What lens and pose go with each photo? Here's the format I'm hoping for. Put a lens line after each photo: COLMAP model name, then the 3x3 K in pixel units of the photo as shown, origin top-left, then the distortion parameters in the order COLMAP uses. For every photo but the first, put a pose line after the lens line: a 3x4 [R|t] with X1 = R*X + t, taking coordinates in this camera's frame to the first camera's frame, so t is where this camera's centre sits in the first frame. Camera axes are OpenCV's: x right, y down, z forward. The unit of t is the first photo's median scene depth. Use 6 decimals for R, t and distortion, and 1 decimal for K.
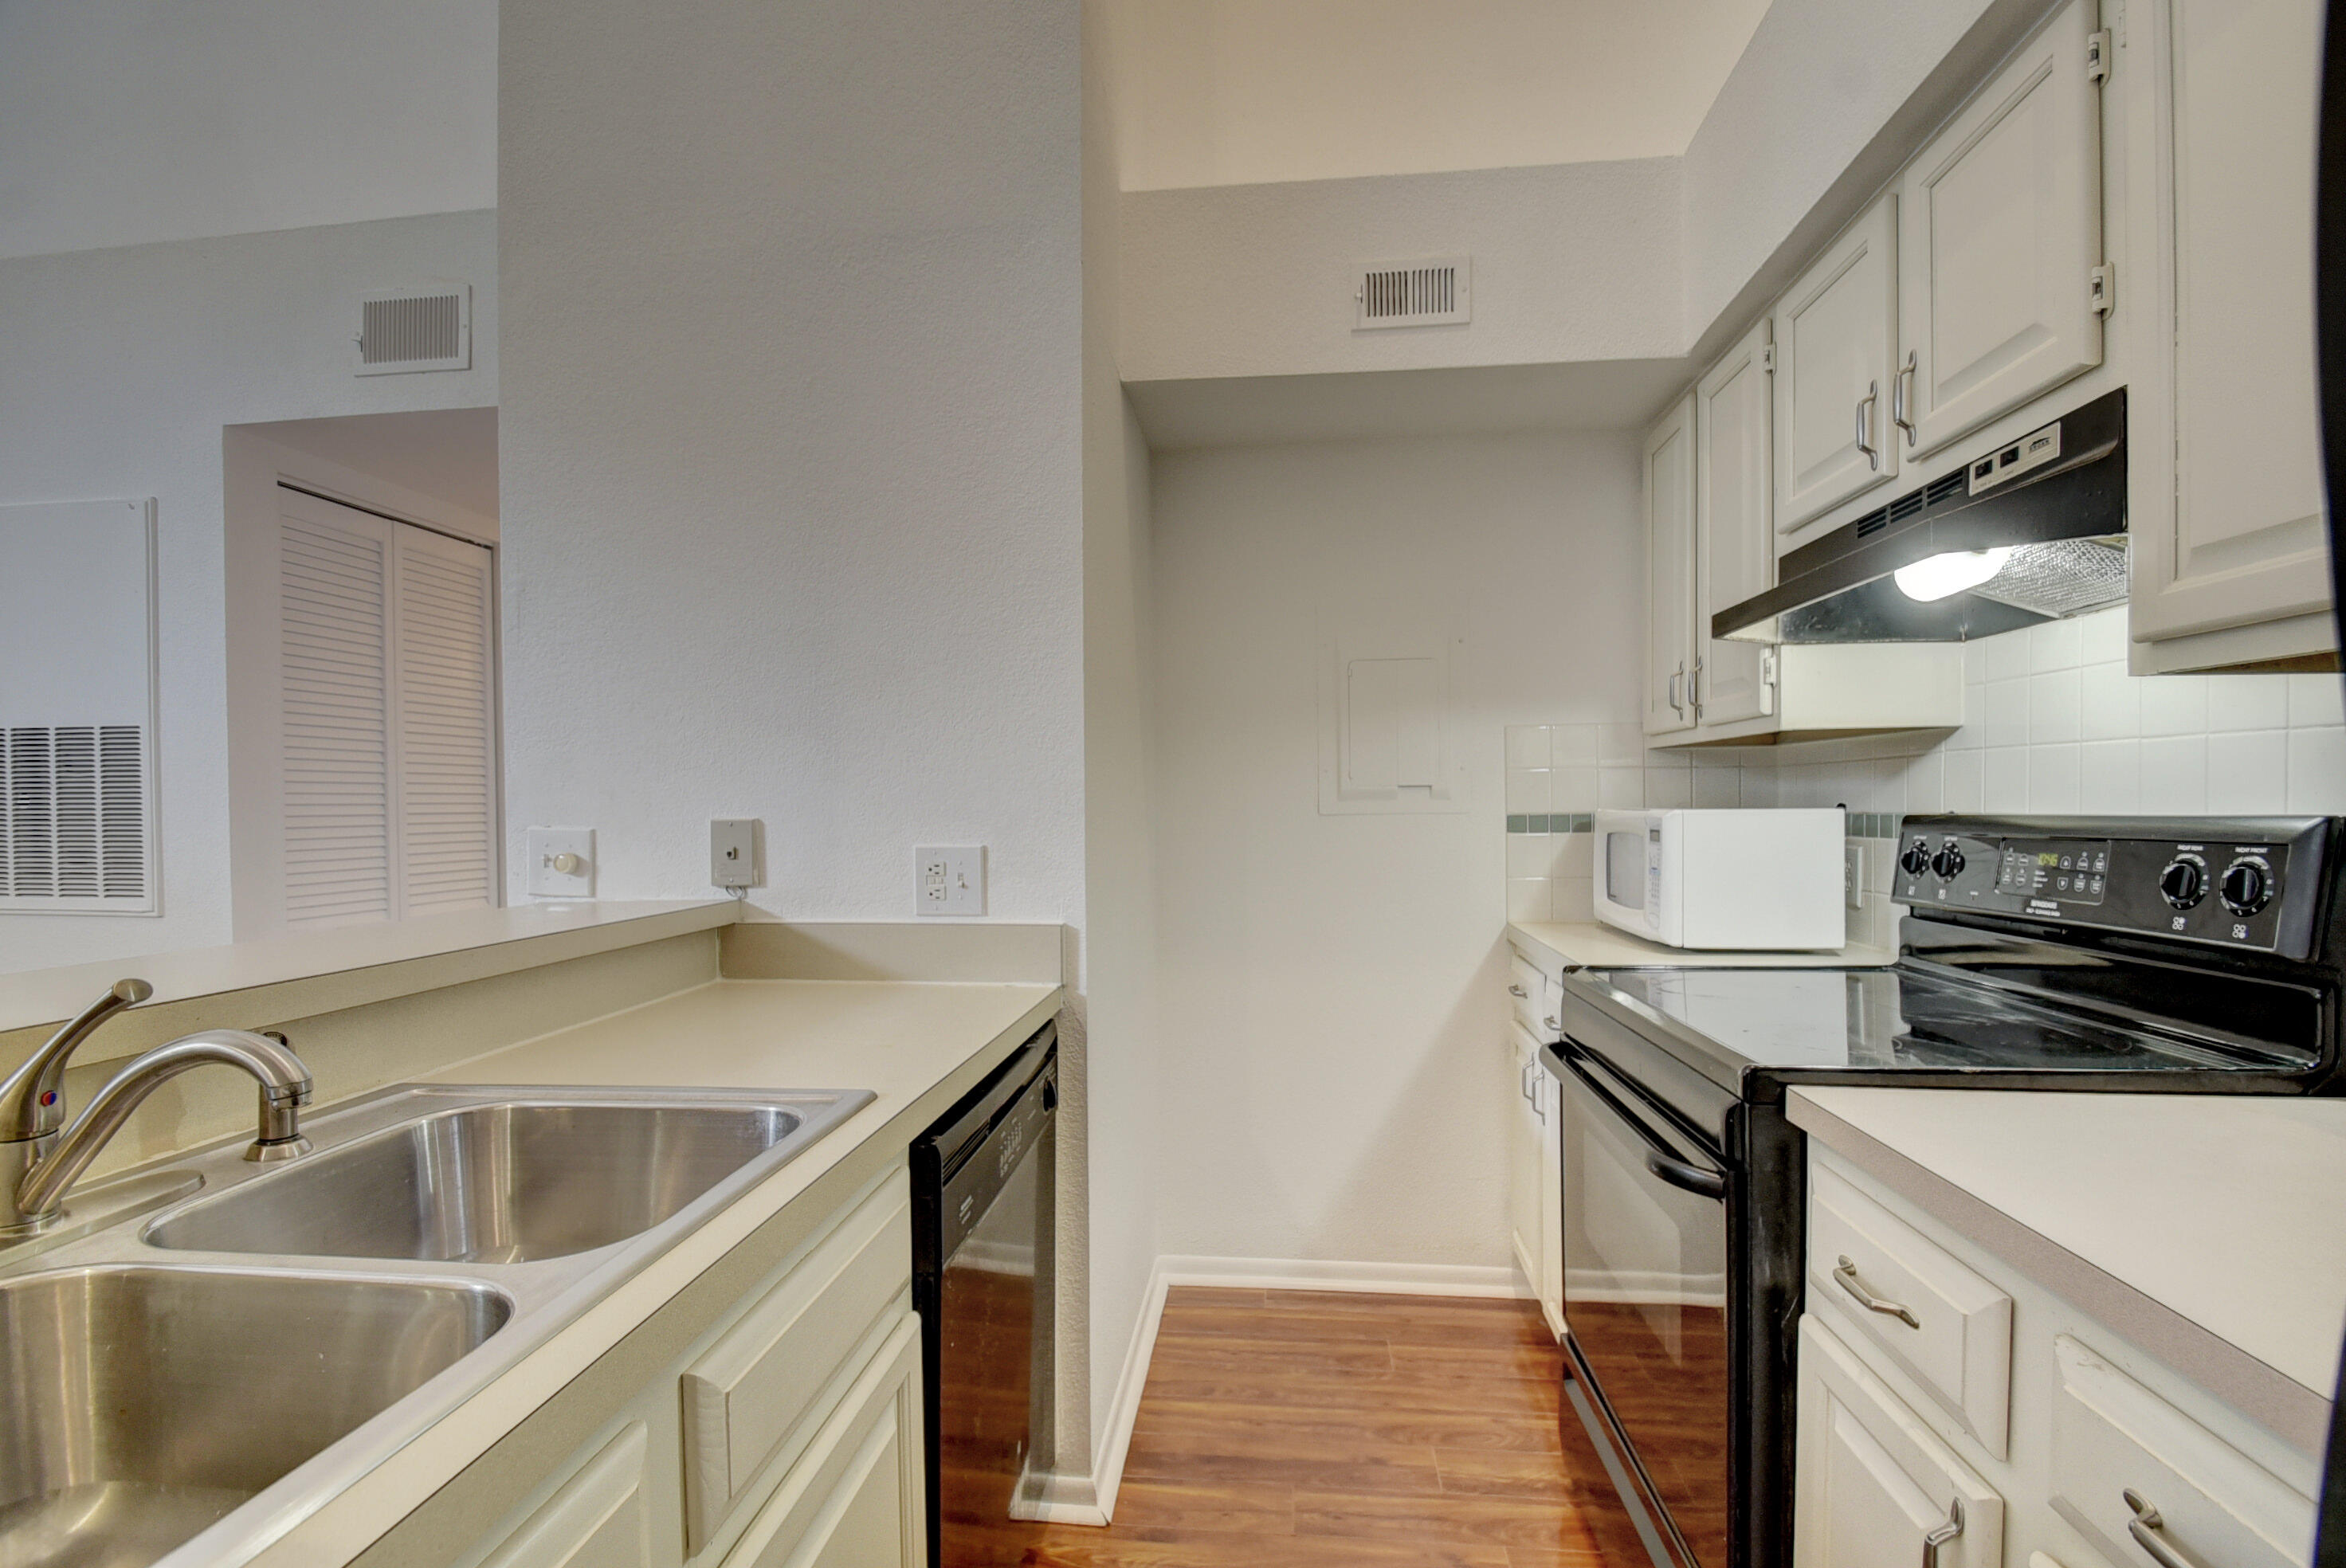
lens RADIAL K [[1031.5, 0, 1174.8], [0, 1031.5, 821.6], [0, 0, 1]] dist [0.006376, -0.011866]
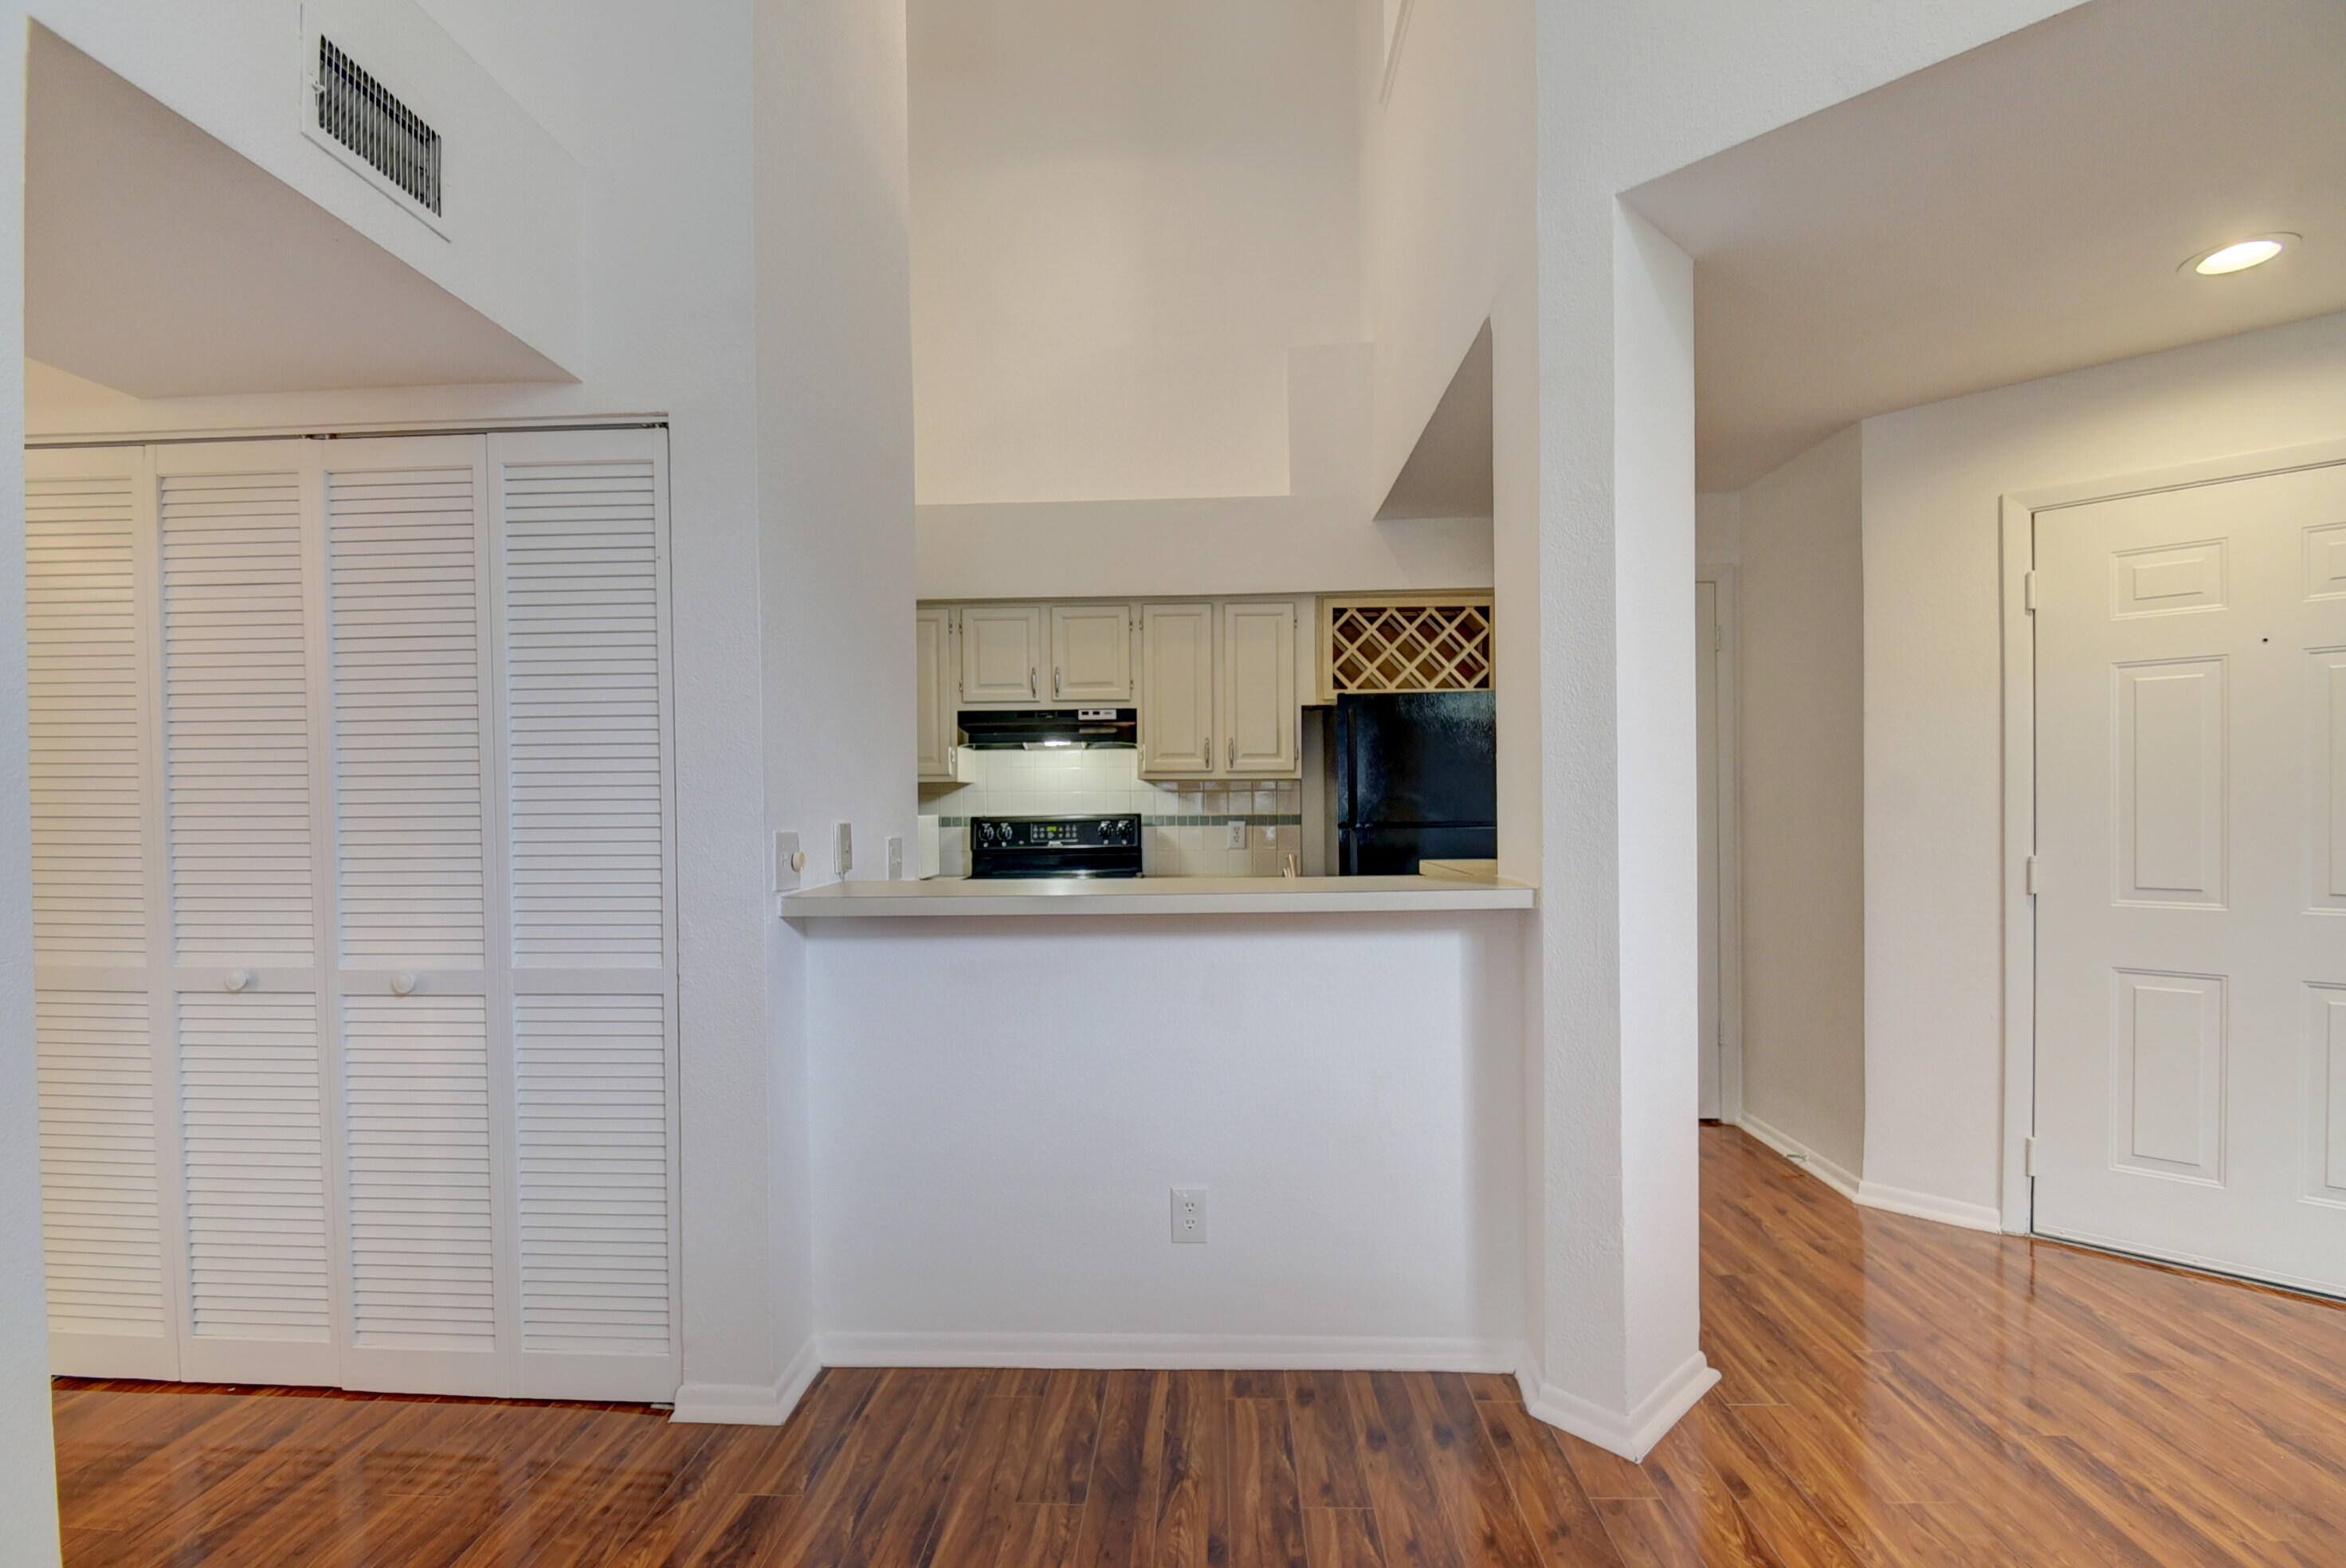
lens RADIAL K [[1031.5, 0, 1175.0], [0, 1031.5, 819.9], [0, 0, 1]] dist [0.006376, -0.011866]
pose [[-0.073338, -0.005000, 0.997295, -1.878052], [0.028288, 0.999575, 0.007092, -0.002388], [-0.996906, 0.028732, -0.073166, 0.678584]]
